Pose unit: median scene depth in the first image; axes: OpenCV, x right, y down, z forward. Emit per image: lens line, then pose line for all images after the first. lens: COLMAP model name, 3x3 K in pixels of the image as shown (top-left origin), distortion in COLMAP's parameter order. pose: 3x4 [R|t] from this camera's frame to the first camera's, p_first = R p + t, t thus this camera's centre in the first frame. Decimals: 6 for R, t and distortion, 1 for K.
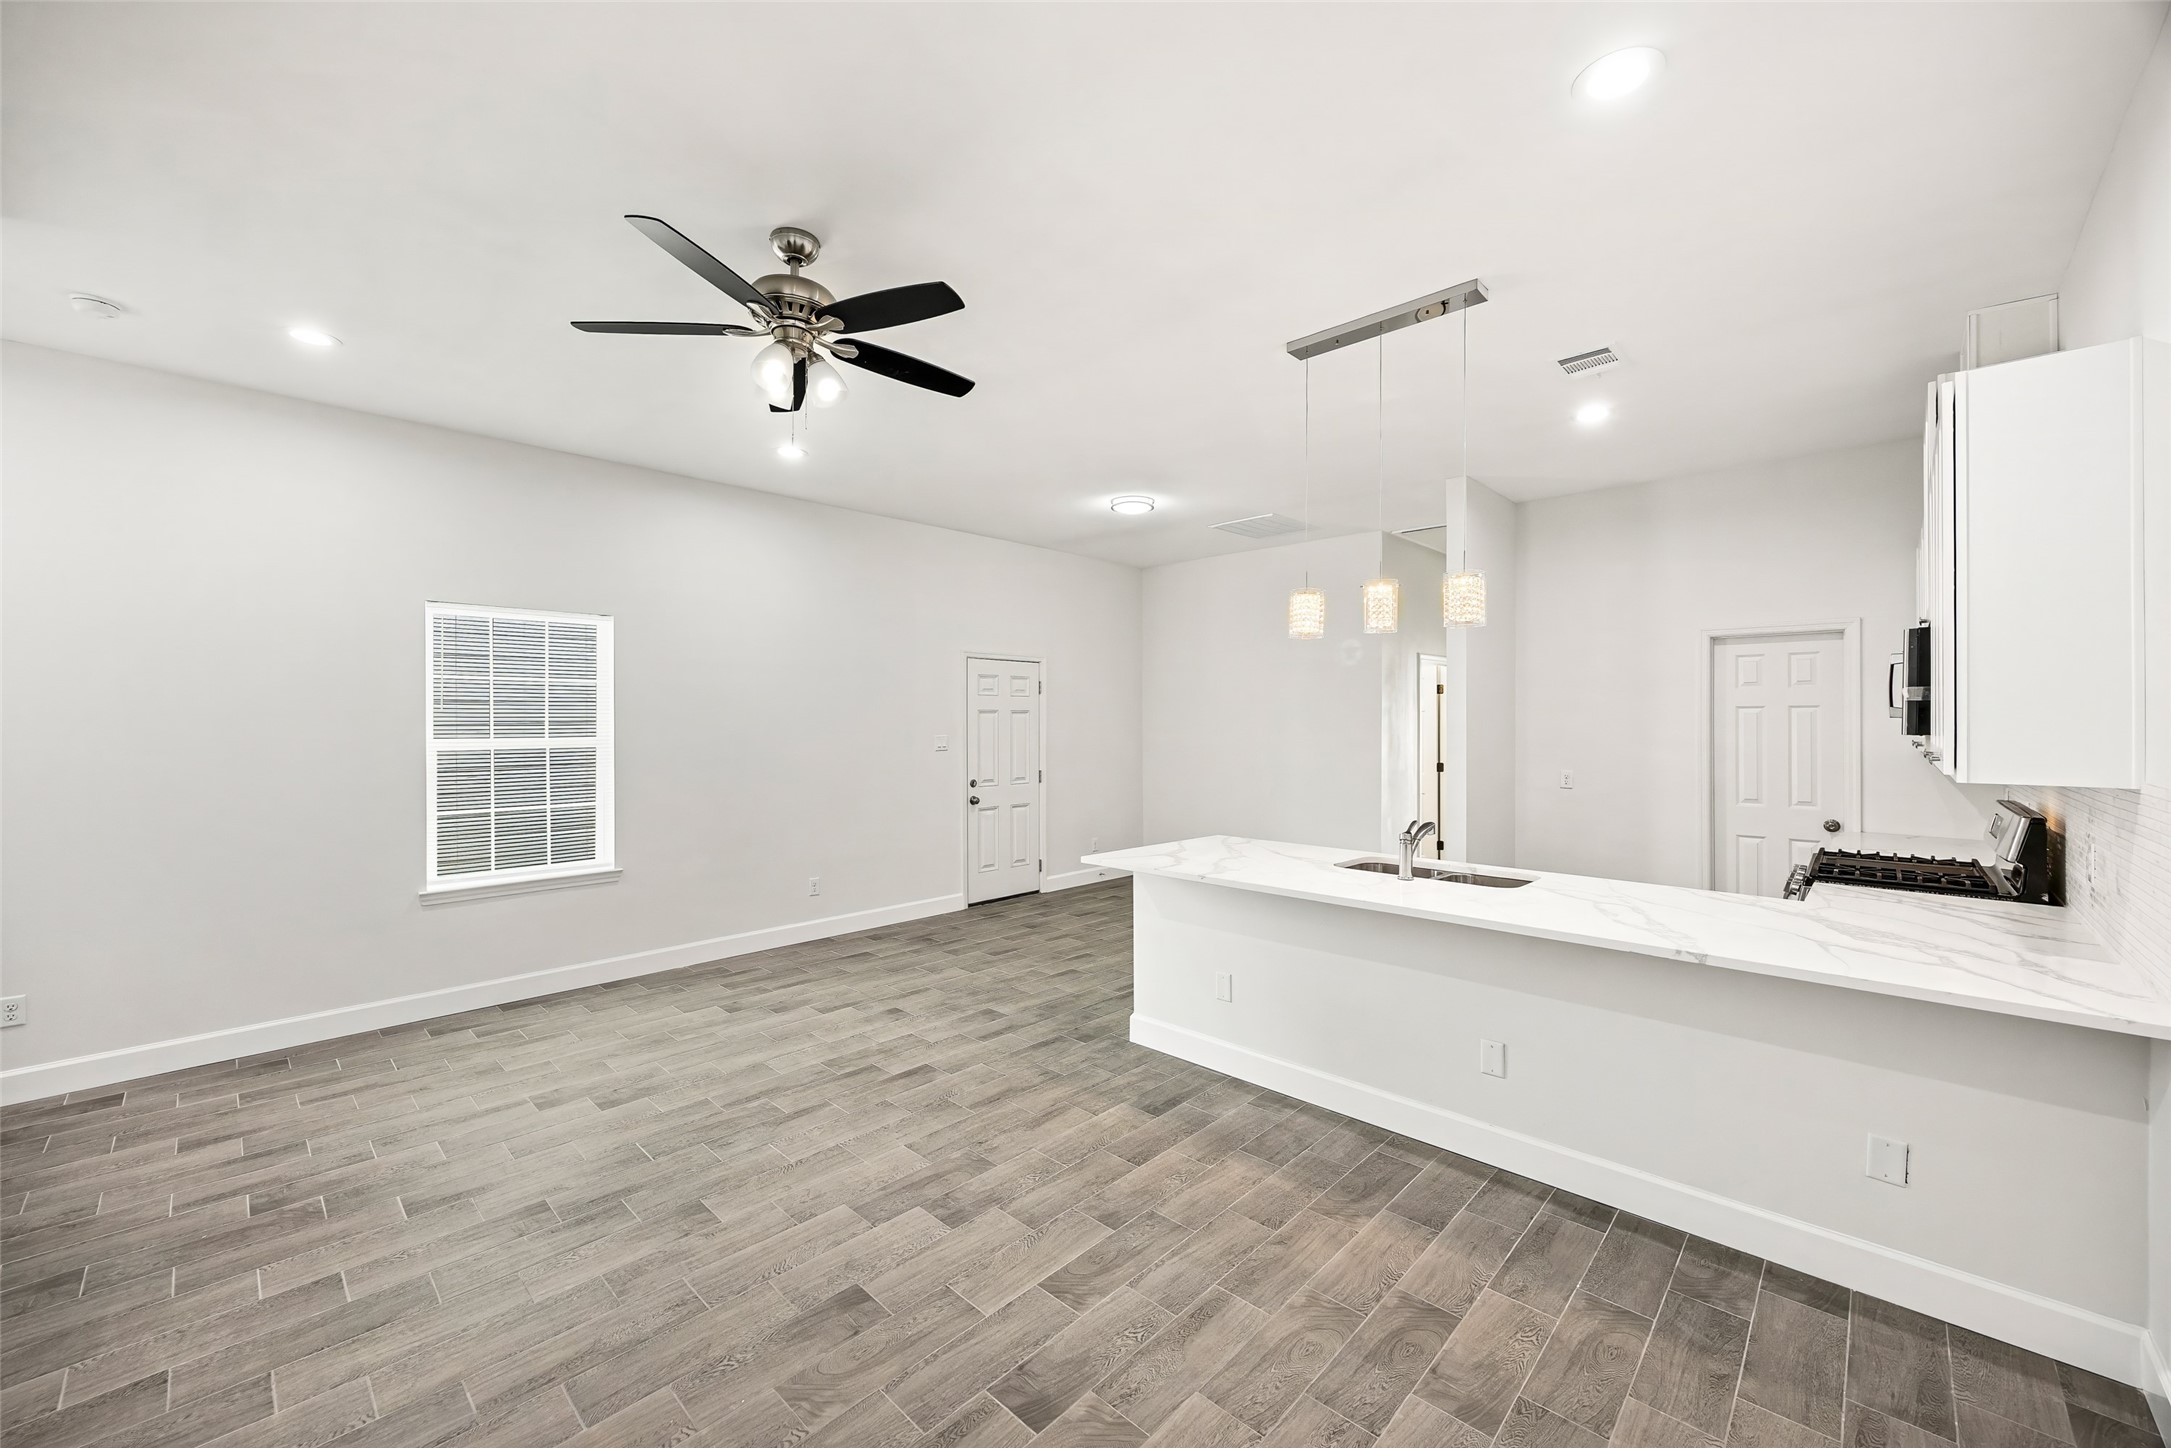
lens RADIAL K [[842.6, 0, 1075.2], [0, 842.6, 708.8], [0, 0, 1]] dist [-0.001785, -0.000137]
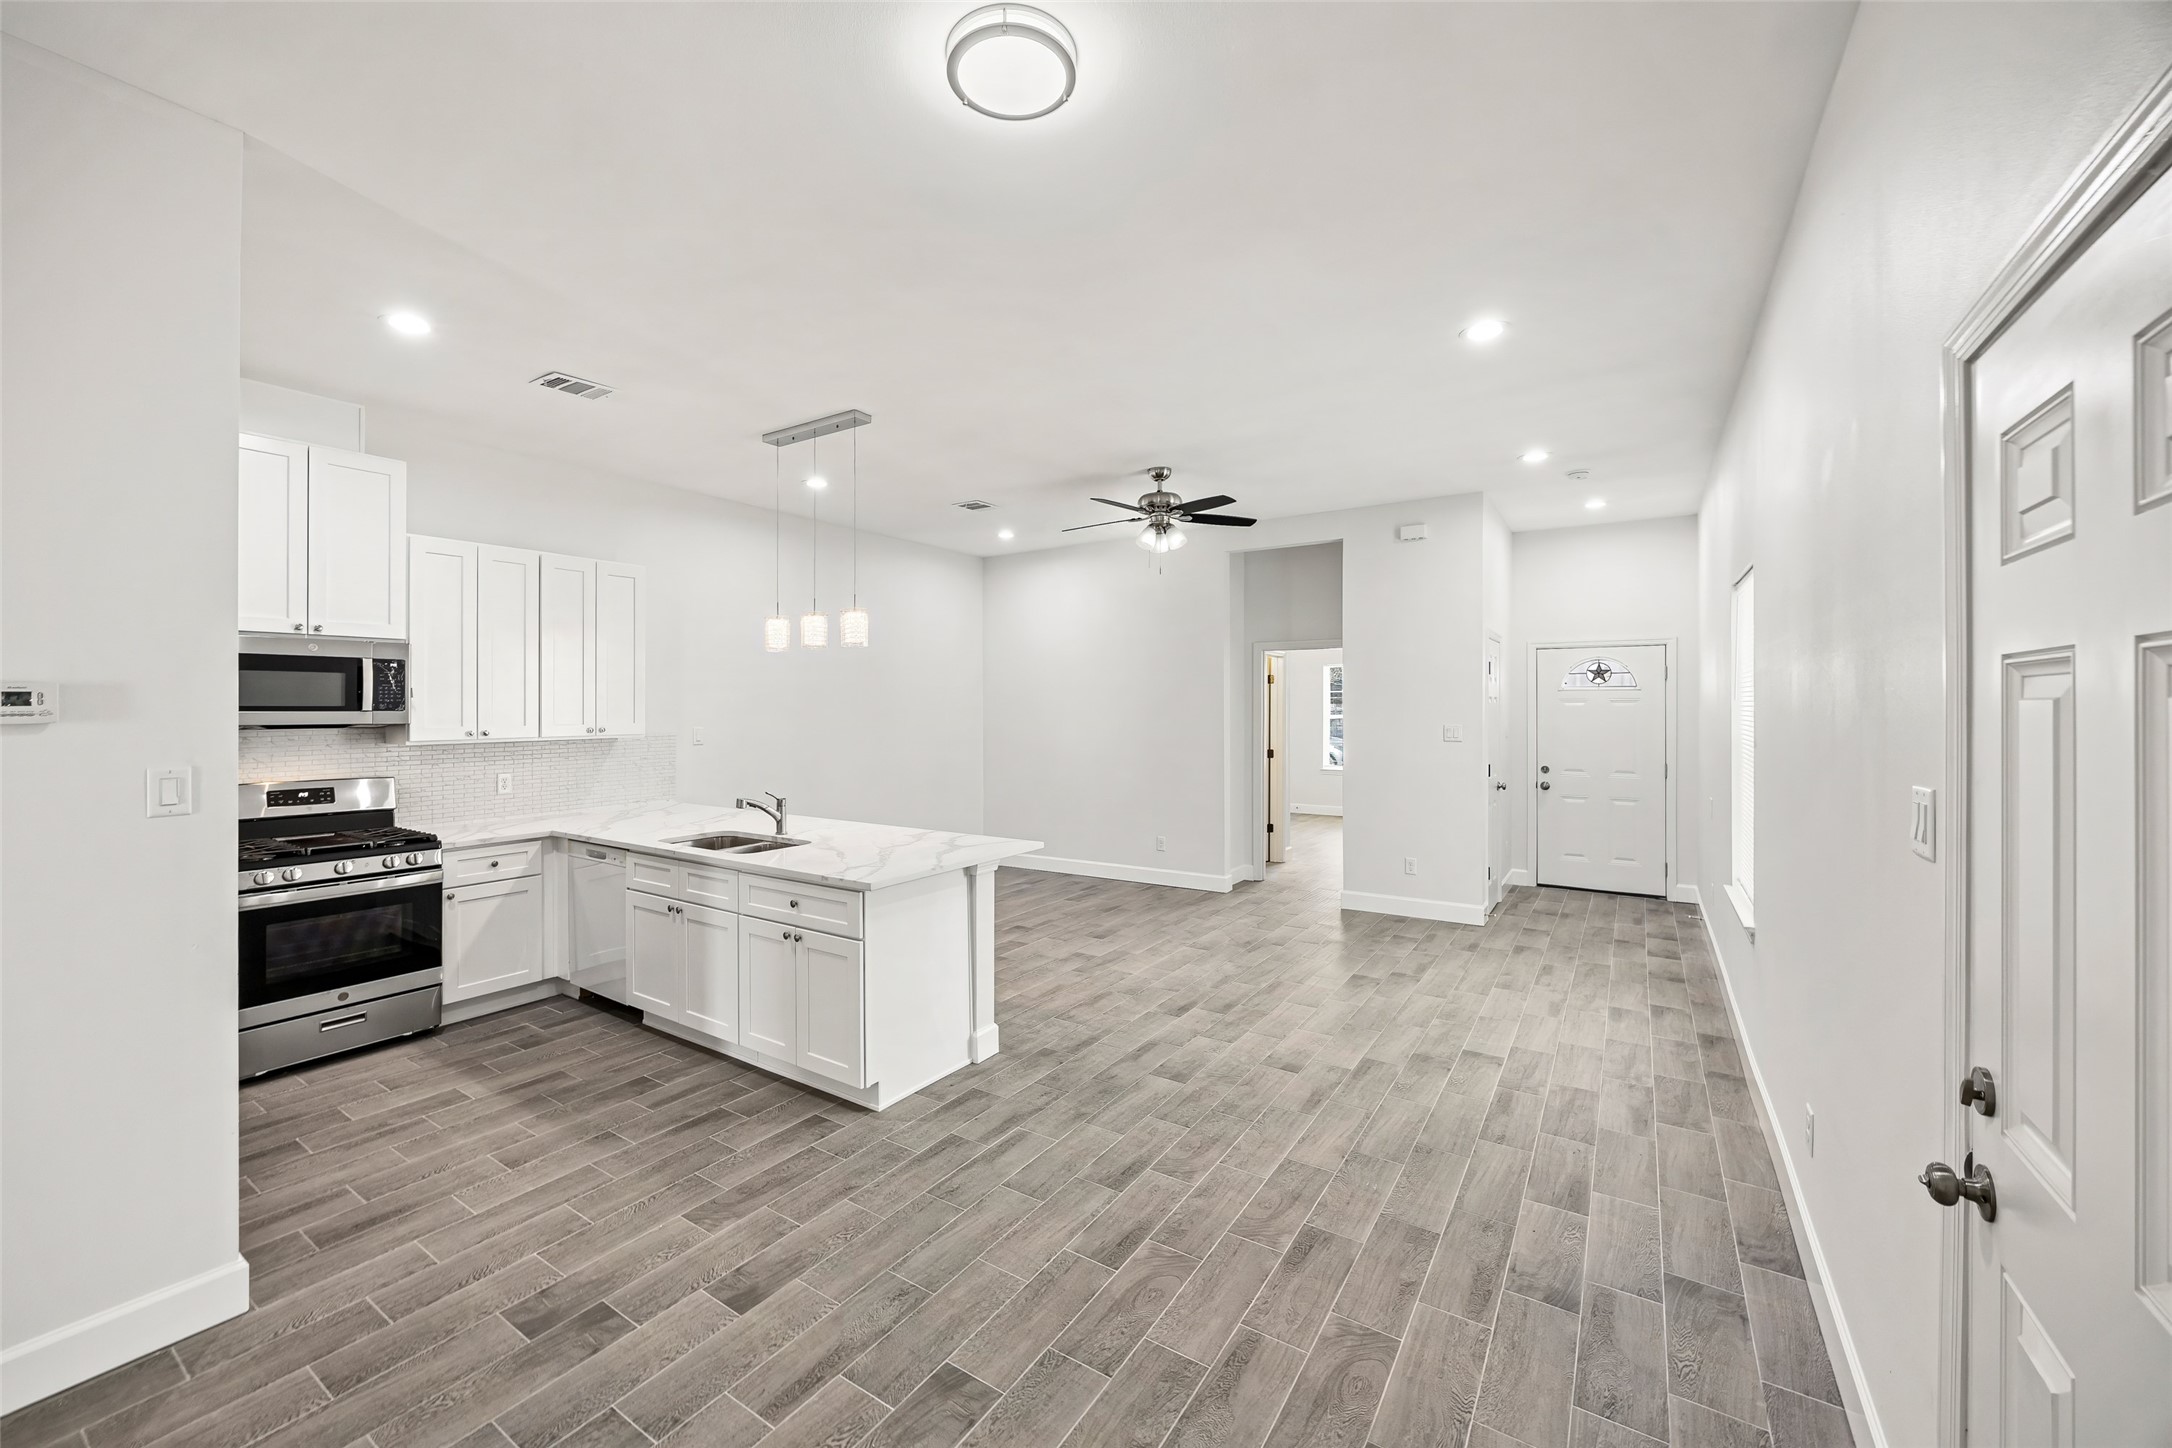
lens RADIAL K [[843.0, 0, 1075.7], [0, 843.0, 708.7], [0, 0, 1]] dist [-0.001785, -0.000137]
pose [[-0.983084, 0.003430, -0.183123, 0.166137], [0.005593, 0.999921, -0.011295, 0.024589], [0.183070, -0.012128, -0.983025, 2.139256]]
